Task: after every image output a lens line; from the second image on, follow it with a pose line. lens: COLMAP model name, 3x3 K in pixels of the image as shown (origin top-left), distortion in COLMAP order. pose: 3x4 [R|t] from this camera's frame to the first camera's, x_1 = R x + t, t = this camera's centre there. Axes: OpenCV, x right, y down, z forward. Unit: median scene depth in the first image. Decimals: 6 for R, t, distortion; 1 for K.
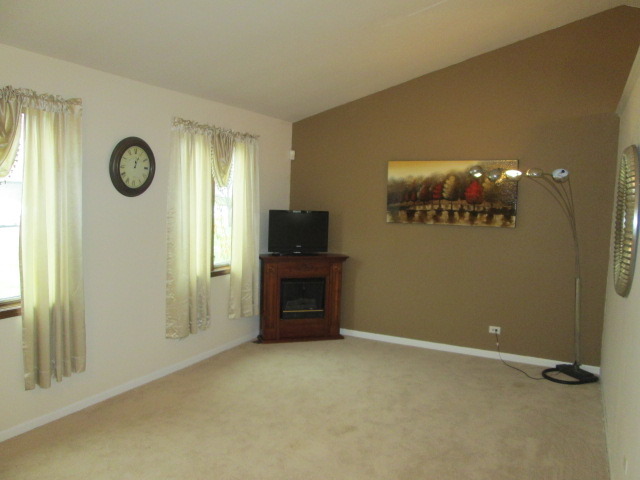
lens RADIAL K [[529.9, 0, 320.0], [0, 529.9, 240.0], [0, 0, 1]] dist [-0.044125, 0.007157]
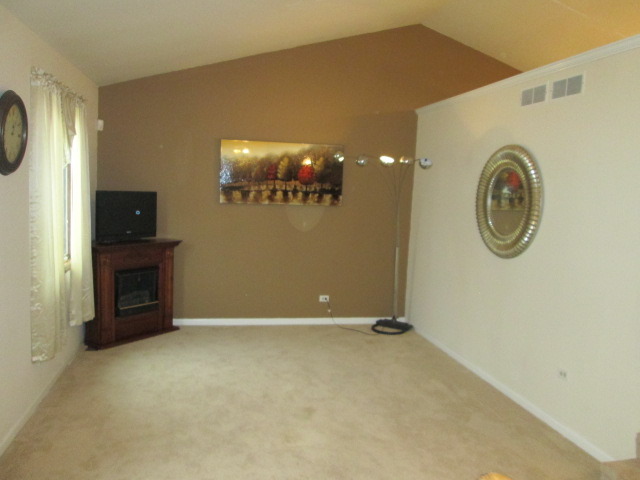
lens RADIAL K [[529.9, 0, 320.0], [0, 529.9, 240.0], [0, 0, 1]] dist [-0.044125, 0.007157]
pose [[0.779858, -0.059905, 0.623084, -0.355619], [0.030142, 0.997849, 0.058210, -0.017258], [-0.625231, -0.026615, 0.779986, 0.137401]]
